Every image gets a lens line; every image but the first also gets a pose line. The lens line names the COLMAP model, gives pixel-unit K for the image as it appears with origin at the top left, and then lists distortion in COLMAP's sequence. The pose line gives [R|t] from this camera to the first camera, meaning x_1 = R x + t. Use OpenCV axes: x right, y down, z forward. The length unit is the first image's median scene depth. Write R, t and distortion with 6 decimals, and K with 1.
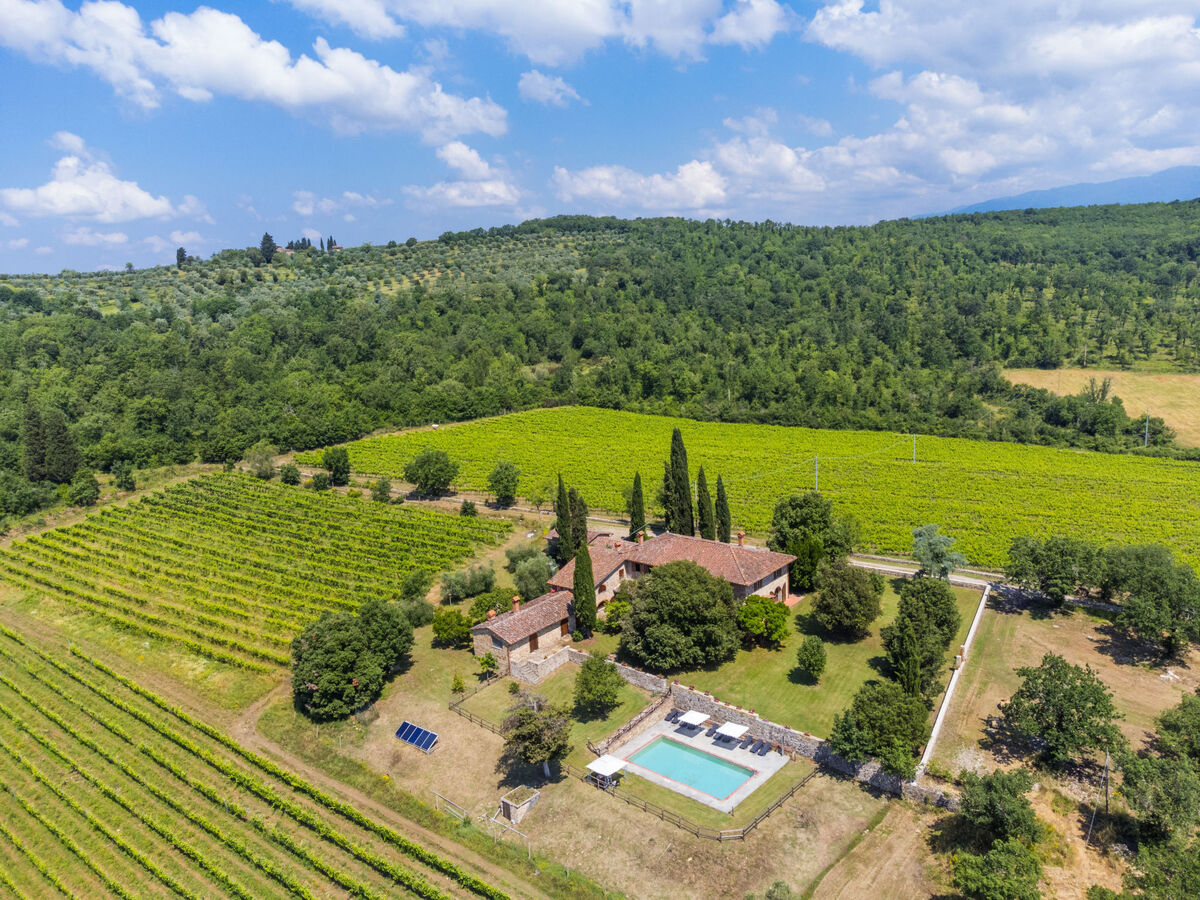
lens RADIAL K [[976.2, 0, 600.0], [0, 976.2, 450.0], [0, 0, 1]] dist [0.013403, -0.001917]
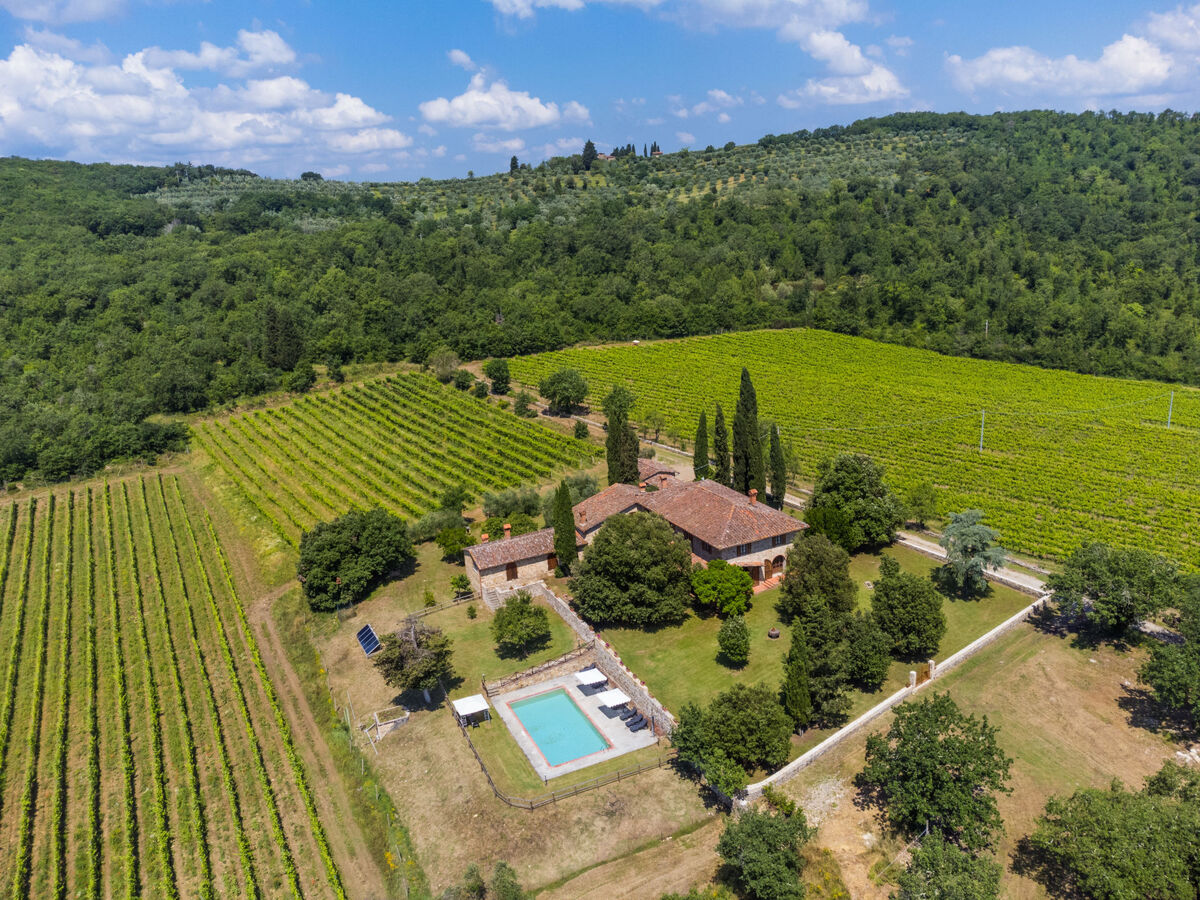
lens RADIAL K [[976.2, 0, 600.0], [0, 976.2, 450.0], [0, 0, 1]] dist [0.013403, -0.001917]
pose [[0.903422, 0.112557, -0.413715, 0.261203], [-0.071395, 0.990947, 0.113699, -0.029905], [0.422767, -0.073181, 0.903279, 0.088533]]
